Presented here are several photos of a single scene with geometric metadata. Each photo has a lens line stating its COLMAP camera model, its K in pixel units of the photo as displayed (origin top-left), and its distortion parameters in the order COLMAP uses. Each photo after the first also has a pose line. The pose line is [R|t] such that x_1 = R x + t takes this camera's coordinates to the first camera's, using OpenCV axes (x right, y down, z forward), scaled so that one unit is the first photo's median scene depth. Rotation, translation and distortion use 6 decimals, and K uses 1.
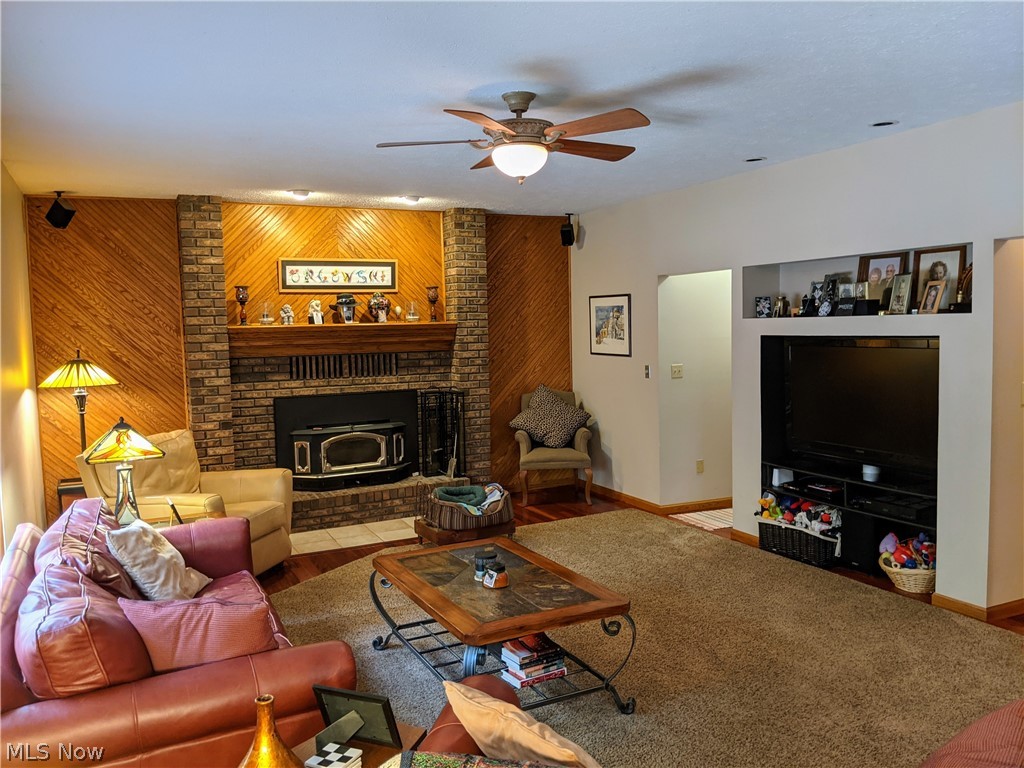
lens RADIAL K [[832.7, 0, 513.5], [0, 832.7, 386.2], [0, 0, 1]] dist [0.065207, -0.108806]
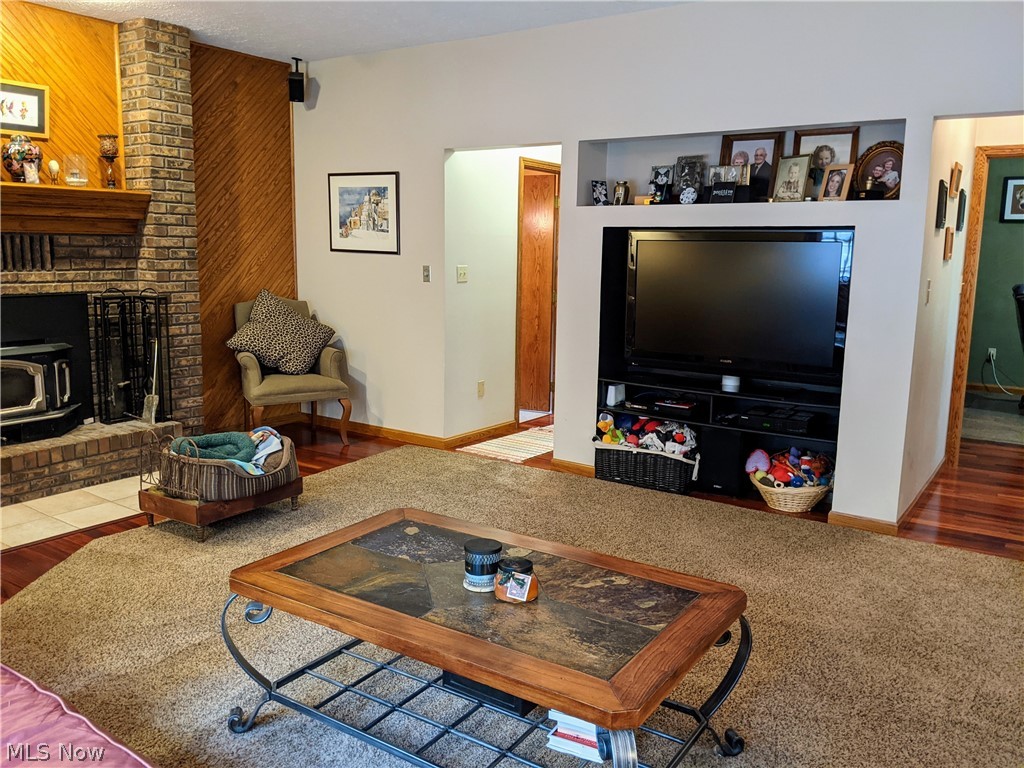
lens RADIAL K [[832.7, 0, 517.5], [0, 832.7, 379.6], [0, 0, 1]] dist [0.065207, -0.108806]
pose [[0.863335, -0.040572, 0.502998, -0.167996], [0.000468, 0.996827, 0.079602, 0.020659], [-0.504631, -0.068488, 0.860614, 0.267301]]
